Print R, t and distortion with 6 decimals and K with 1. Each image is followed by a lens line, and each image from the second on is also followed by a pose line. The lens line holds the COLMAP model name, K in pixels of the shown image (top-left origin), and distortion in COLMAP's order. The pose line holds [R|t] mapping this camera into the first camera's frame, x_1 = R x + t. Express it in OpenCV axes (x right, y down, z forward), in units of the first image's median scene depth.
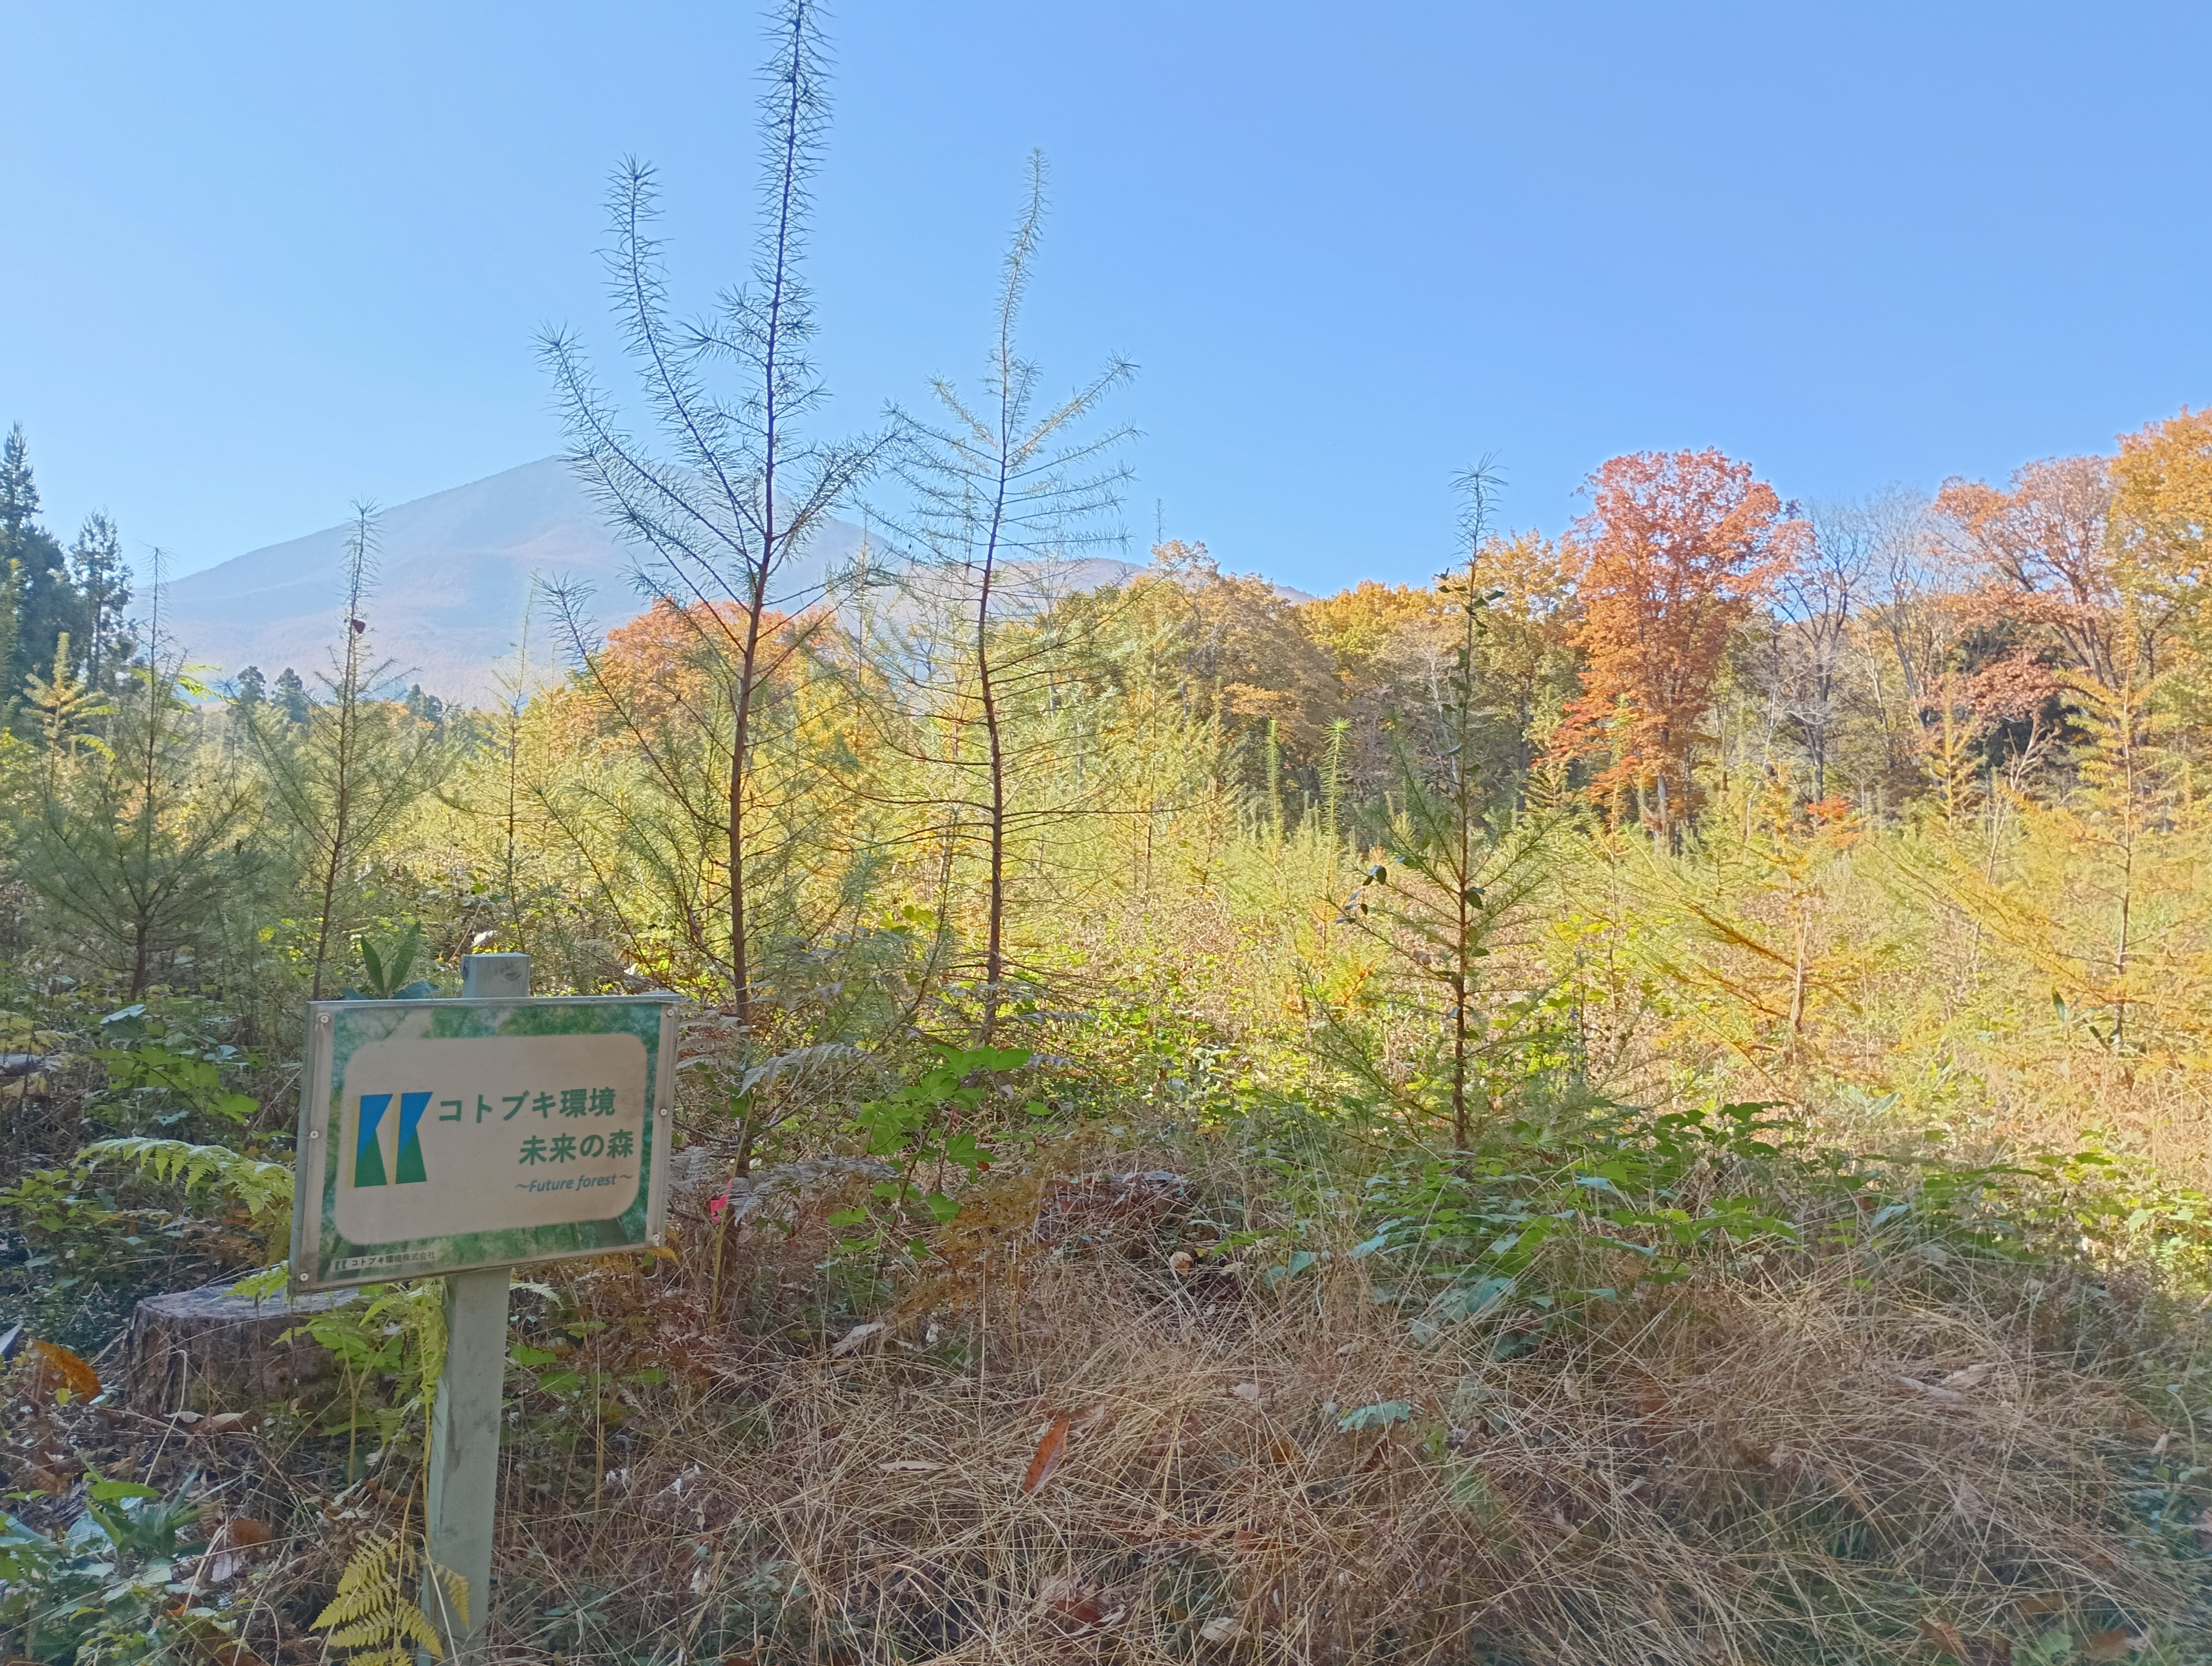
lens RADIAL K [[1829.4, 0, 1082.1], [0, 1829.4, 815.8], [0, 0, 1]] dist [0.055295, -0.074983]
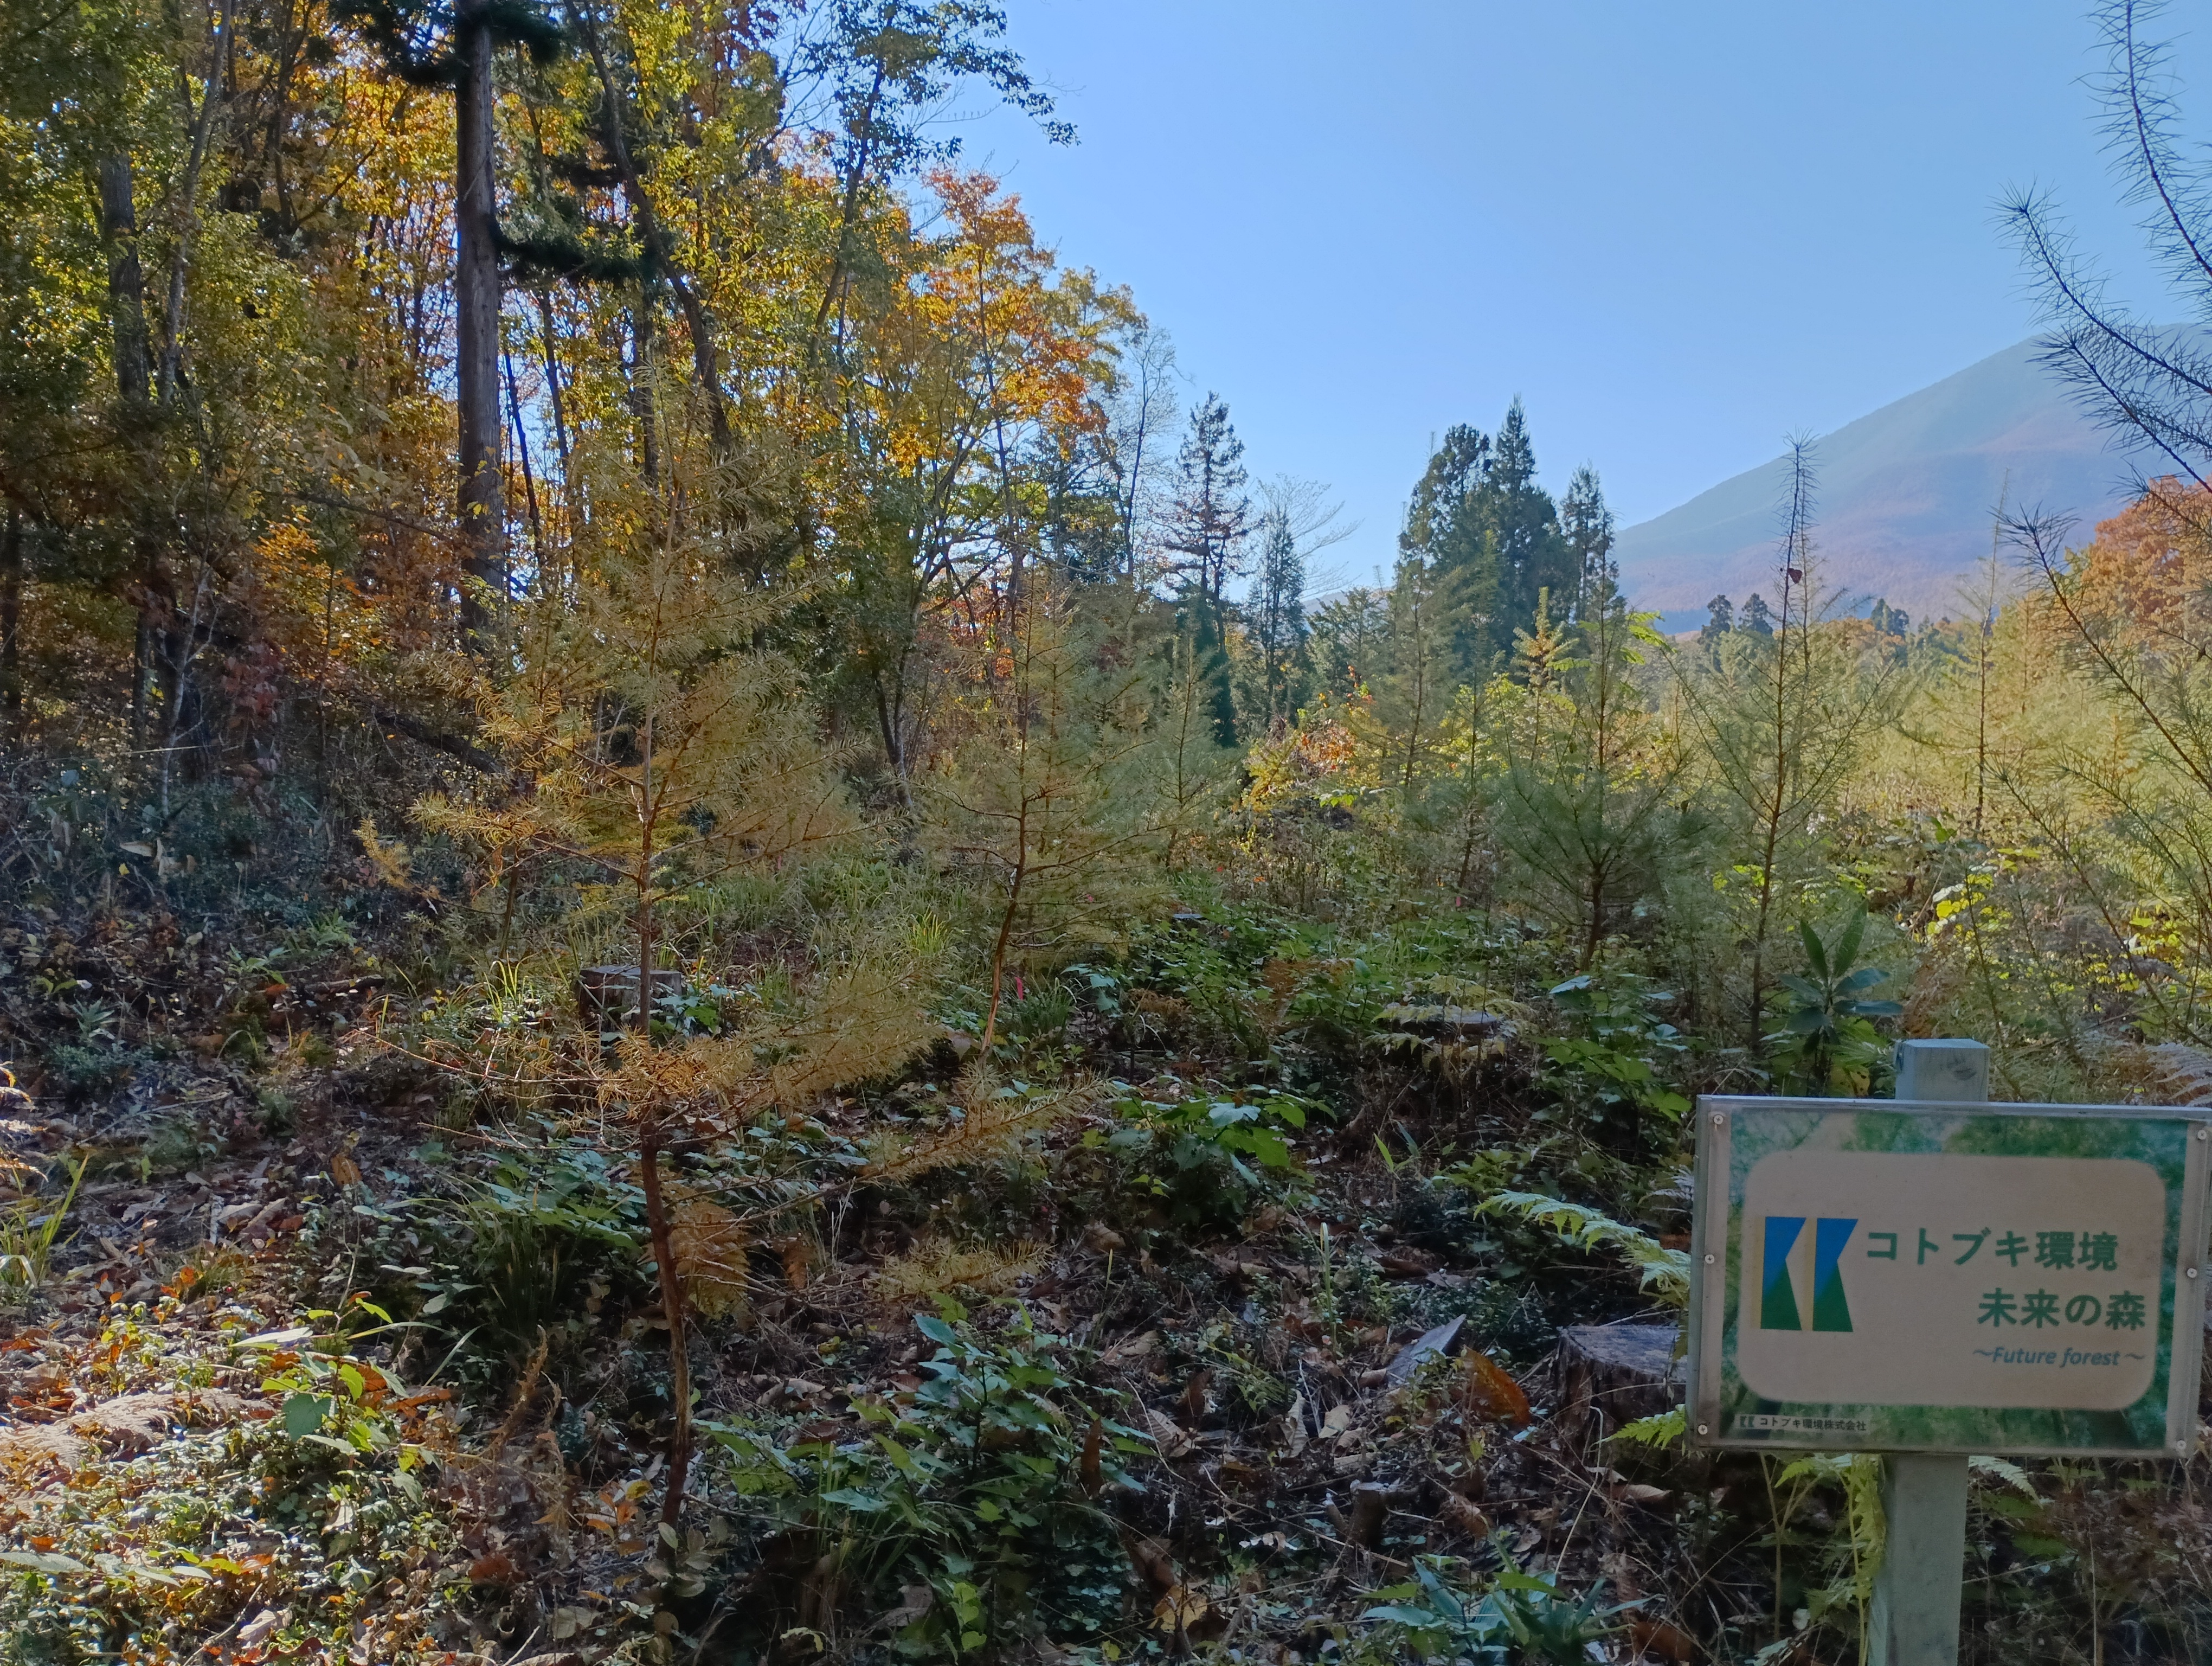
lens RADIAL K [[1829.4, 0, 1122.9], [0, 1829.4, 829.0], [0, 0, 1]] dist [0.055295, -0.074983]
pose [[0.739904, 0.003814, -0.672701, -0.055874], [0.030089, 0.998796, 0.038757, -0.049899], [0.672039, -0.048917, 0.738898, 0.210583]]
